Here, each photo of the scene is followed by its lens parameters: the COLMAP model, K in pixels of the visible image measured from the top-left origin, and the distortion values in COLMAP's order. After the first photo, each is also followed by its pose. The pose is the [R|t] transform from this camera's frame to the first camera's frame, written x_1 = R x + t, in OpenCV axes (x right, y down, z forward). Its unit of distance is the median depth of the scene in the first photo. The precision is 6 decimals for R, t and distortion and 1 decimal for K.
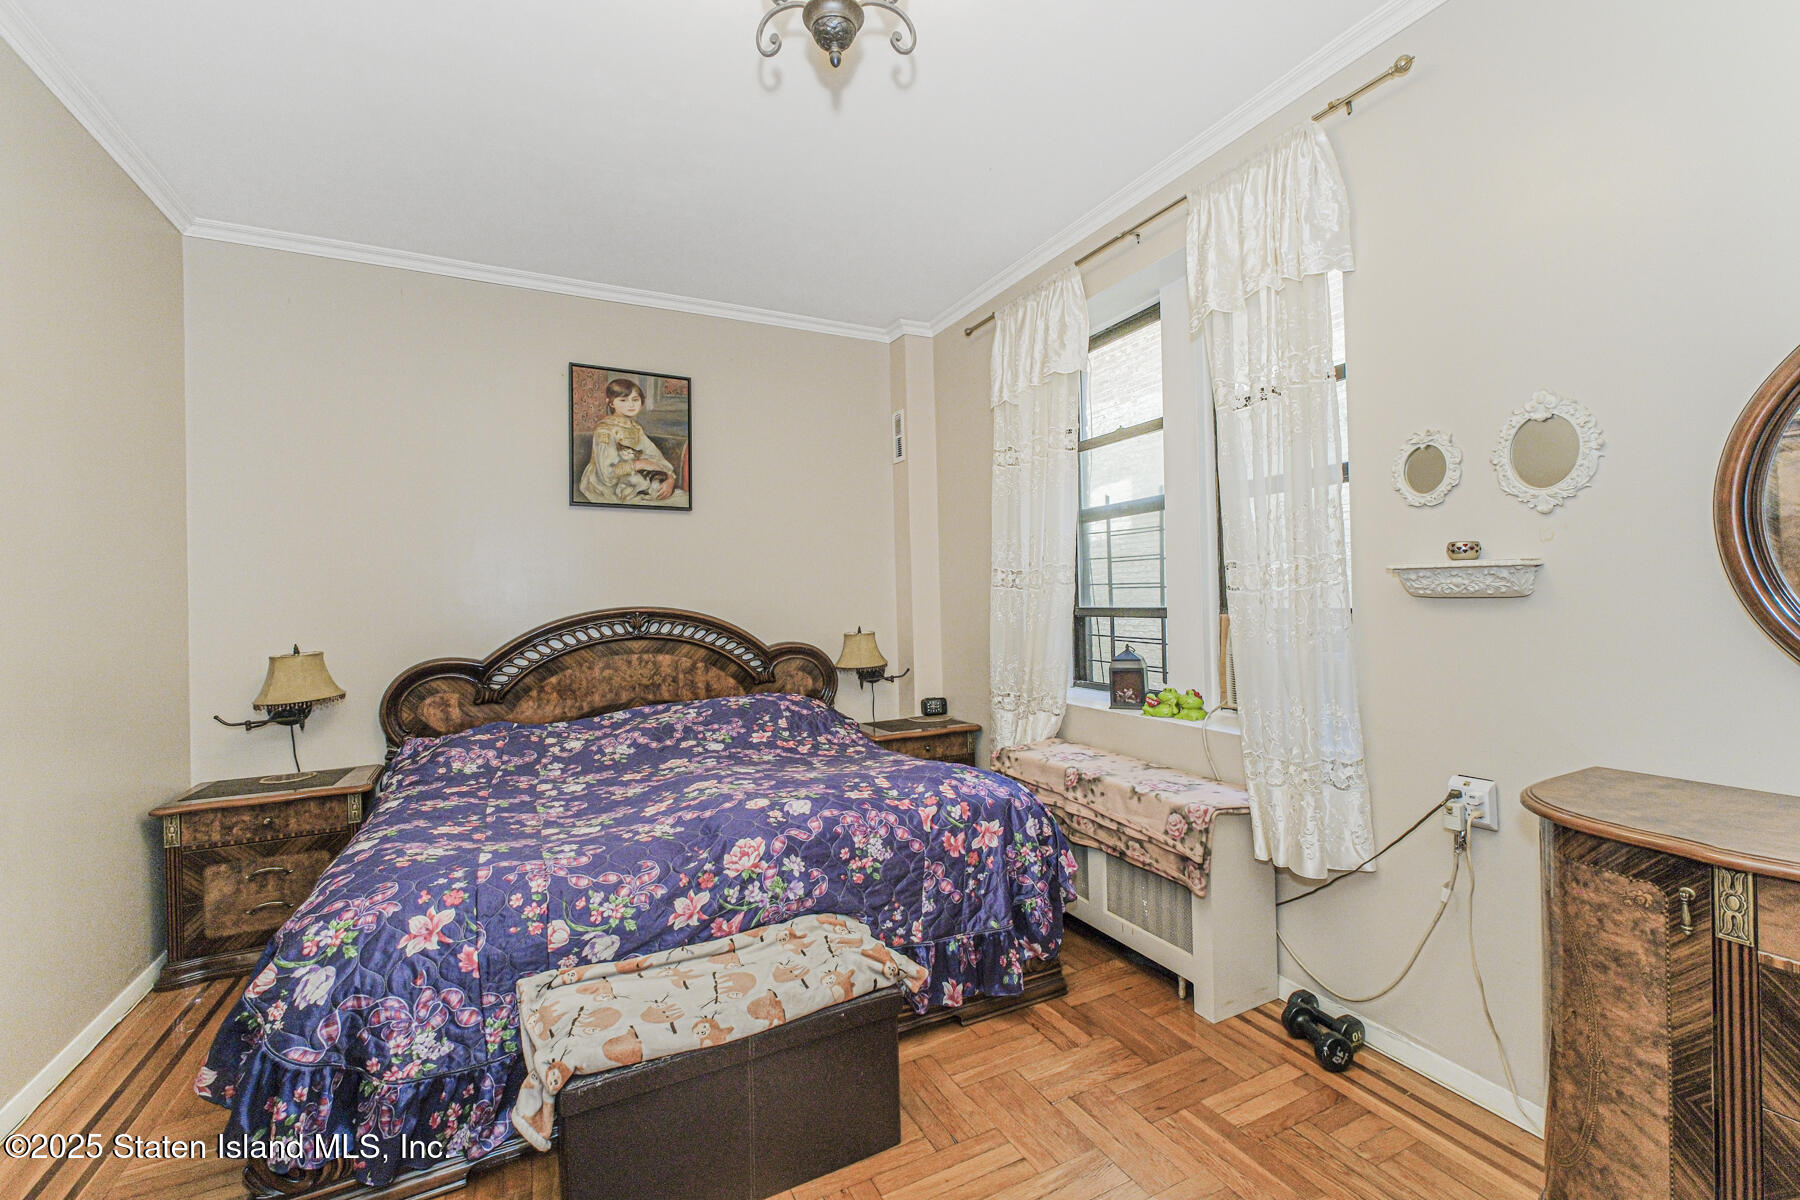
lens RADIAL K [[749.1, 0, 902.1], [0, 749.1, 589.3], [0, 0, 1]] dist [0.001437, -0.009541]
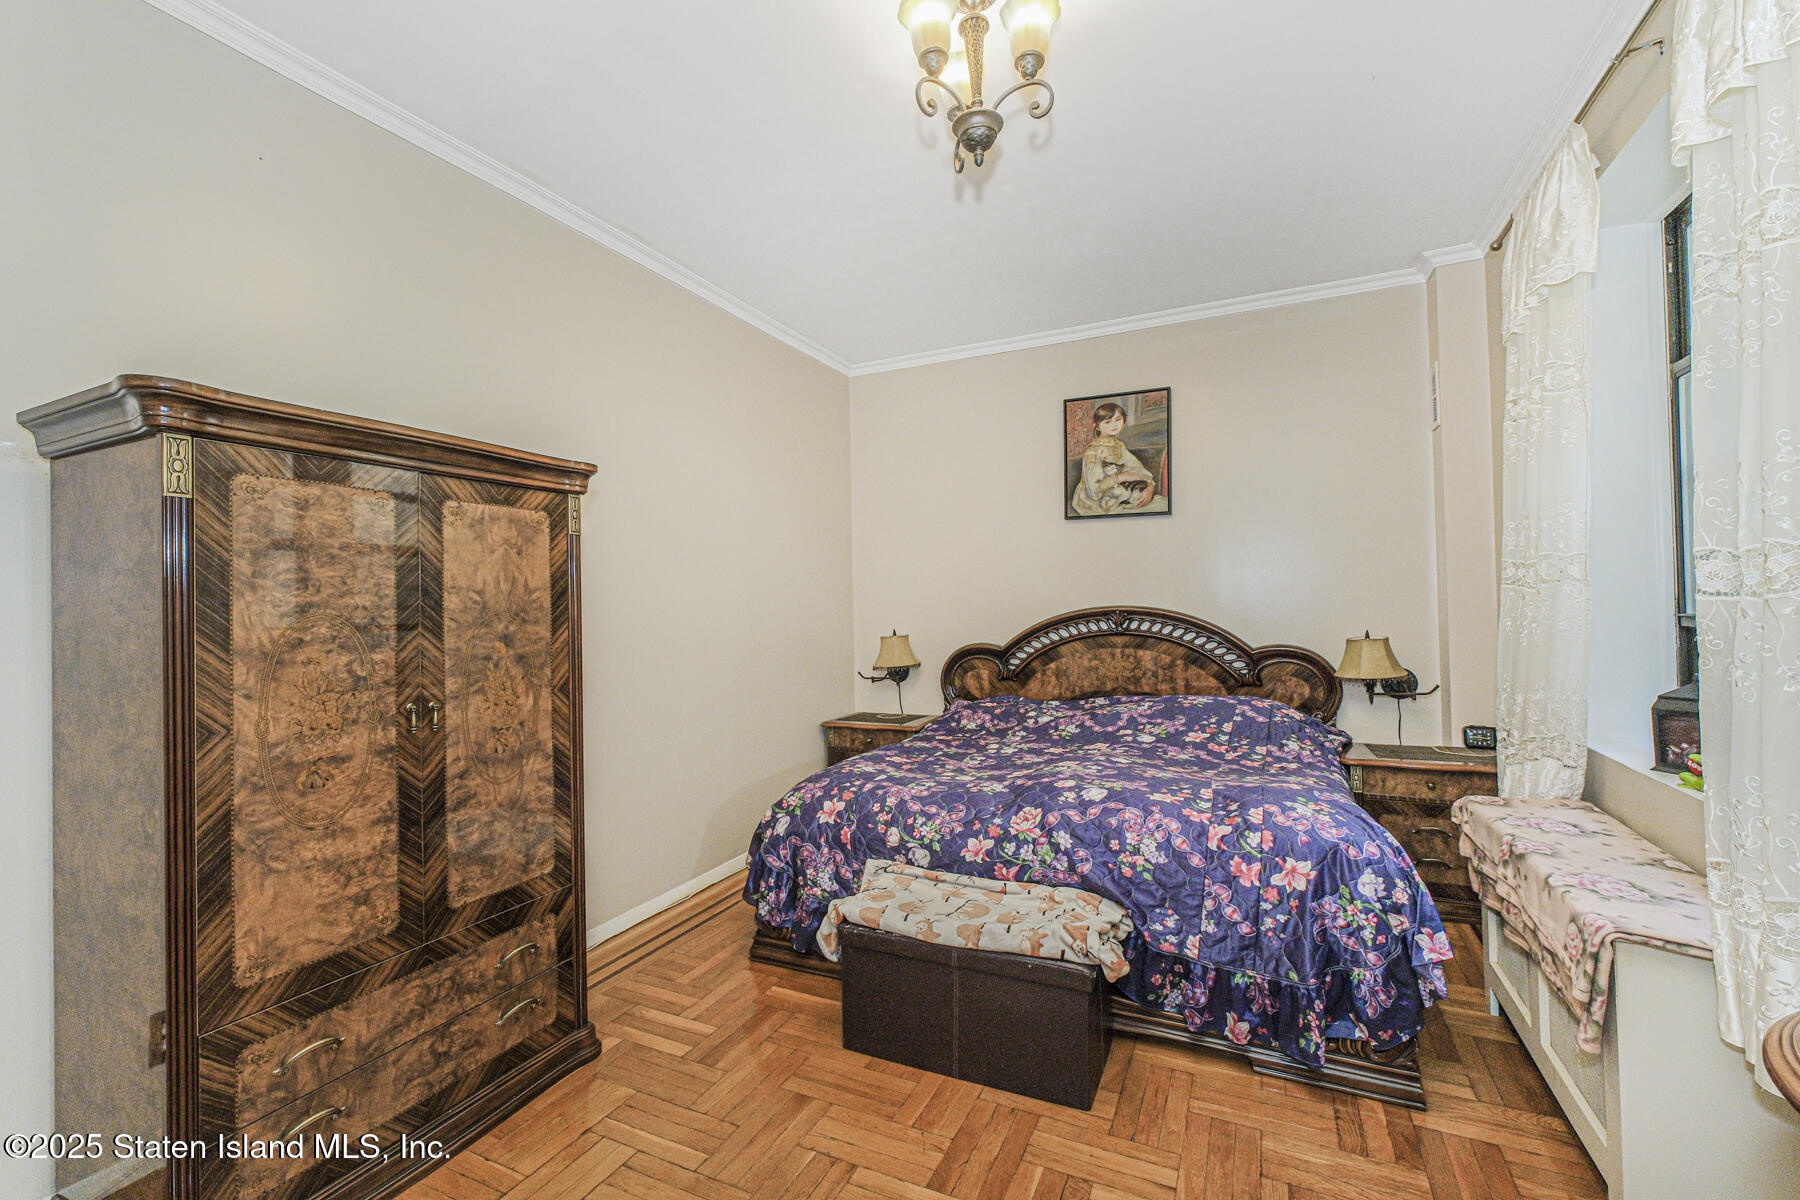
lens RADIAL K [[749.1, 0, 902.1], [0, 749.1, 589.3], [0, 0, 1]] dist [0.001437, -0.009541]
pose [[0.608415, -0.006520, -0.793593, 0.524419], [0.016191, 0.999860, 0.004198, -0.017408], [0.793454, -0.015404, 0.608435, 0.105013]]
